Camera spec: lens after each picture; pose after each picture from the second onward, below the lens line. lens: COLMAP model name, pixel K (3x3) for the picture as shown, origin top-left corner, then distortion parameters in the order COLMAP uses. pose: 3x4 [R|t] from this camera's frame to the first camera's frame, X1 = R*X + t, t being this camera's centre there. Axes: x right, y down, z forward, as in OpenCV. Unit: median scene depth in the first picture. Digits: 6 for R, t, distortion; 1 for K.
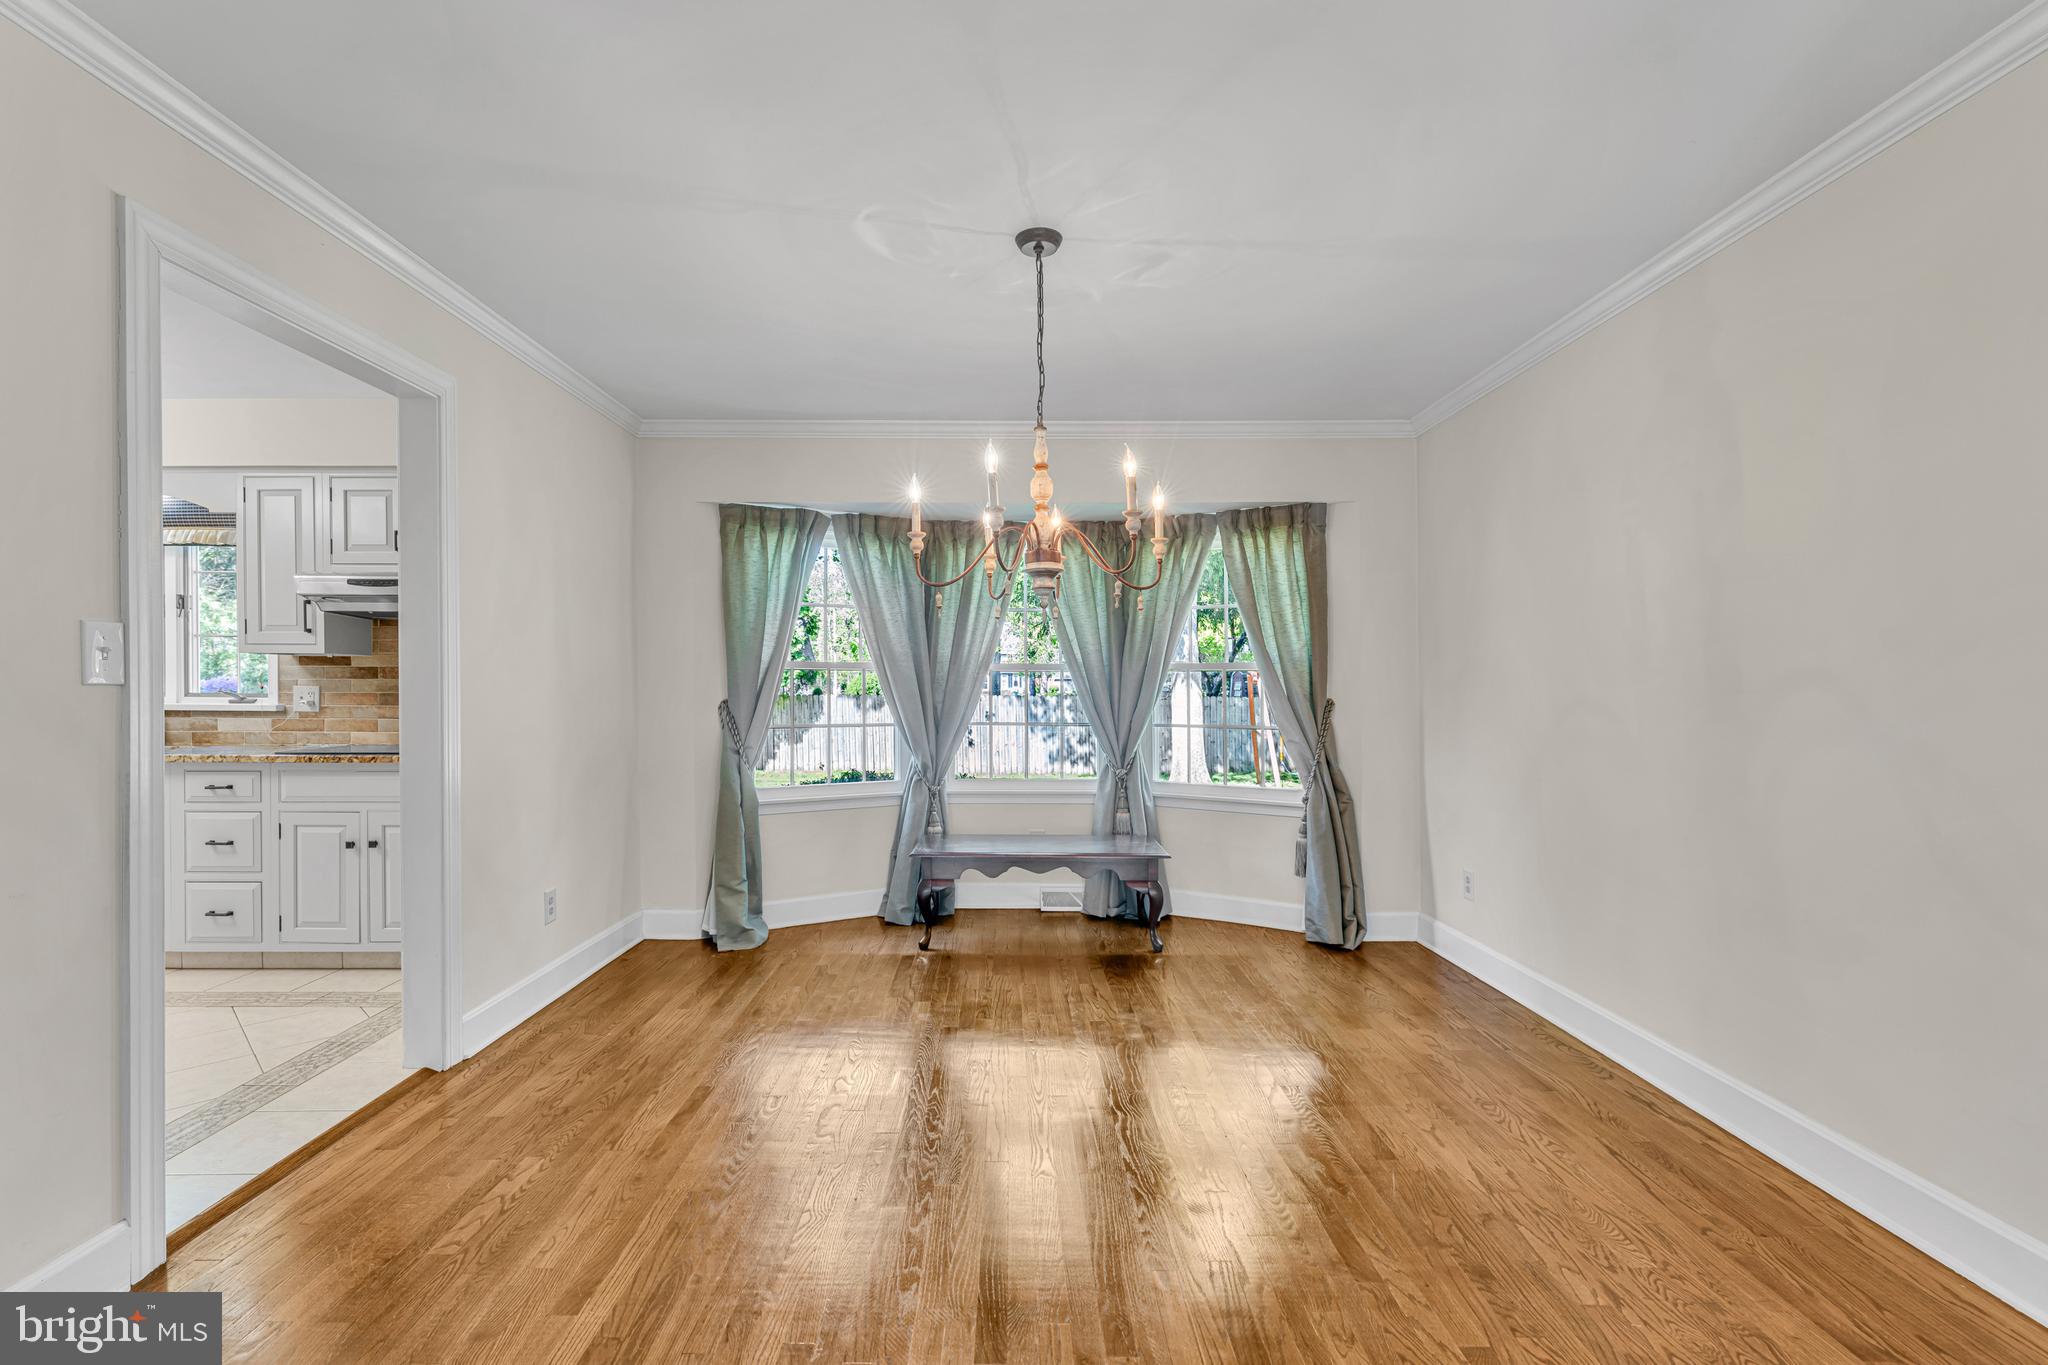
lens RADIAL K [[934.2, 0, 1019.9], [0, 934.2, 702.6], [0, 0, 1]] dist [-0.001021, 0.000106]
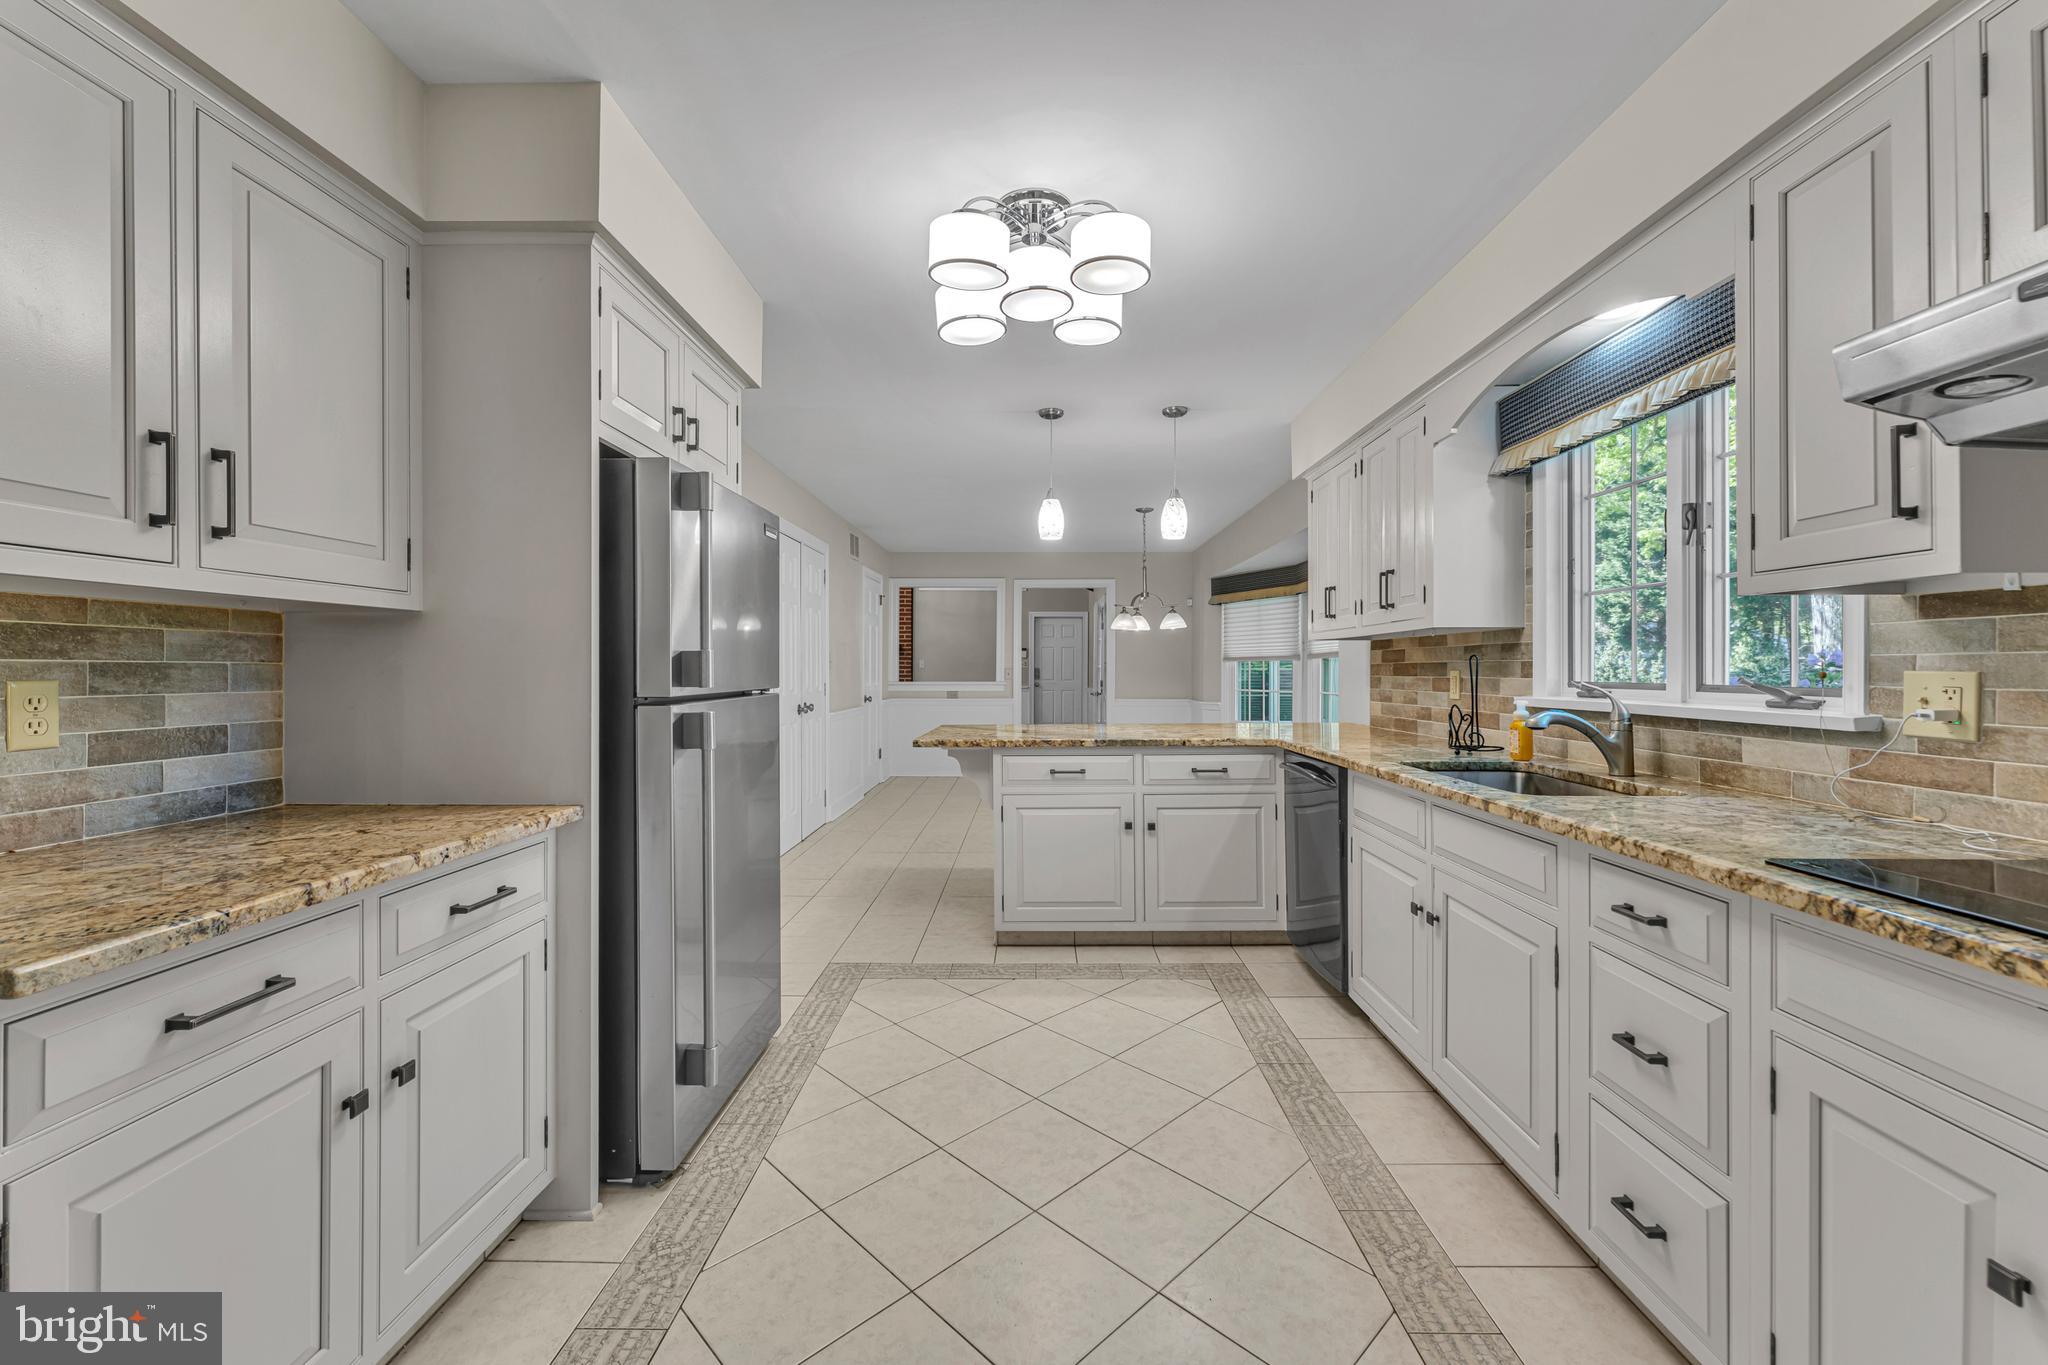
lens RADIAL K [[819.3, 0, 1013.0], [0, 819.3, 671.8], [0, 0, 1]] dist [-0.000449, -0.000978]
pose [[-0.032532, -0.002873, -0.999467, -0.415274], [-0.012439, 0.999920, -0.002470, -0.012037], [0.999393, 0.012352, -0.032565, 0.629672]]
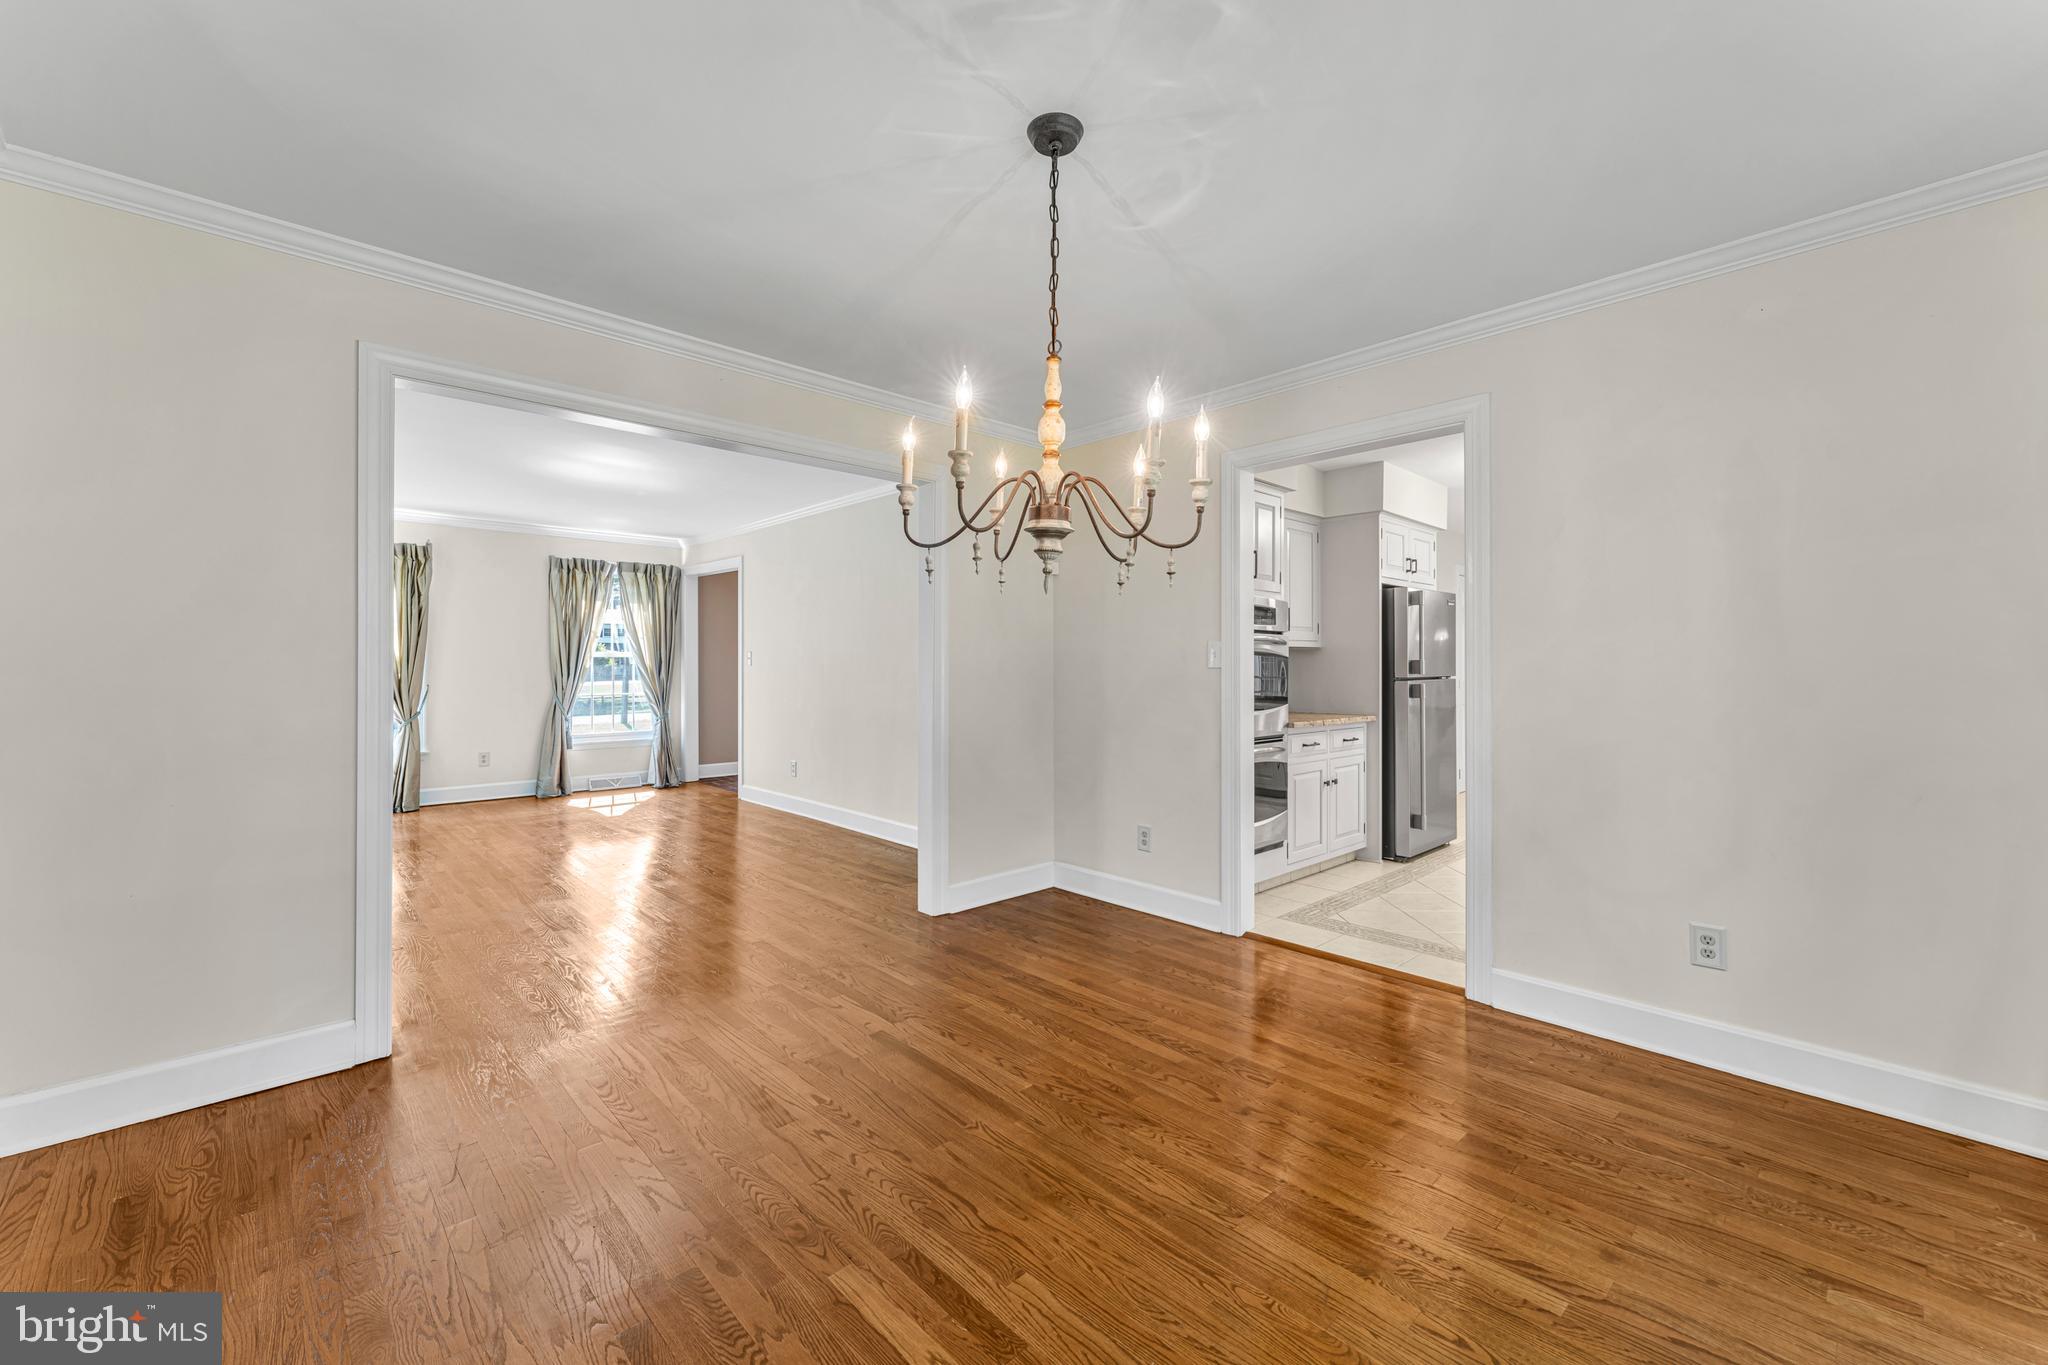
lens RADIAL K [[819.3, 0, 1018.2], [0, 819.3, 665.1], [0, 0, 1]] dist [-0.000449, -0.000978]
pose [[-0.730604, -0.008996, -0.682743, 0.337407], [-0.012948, 0.999916, 0.000681, -0.008341], [0.682679, 0.009337, -0.730659, 0.898612]]
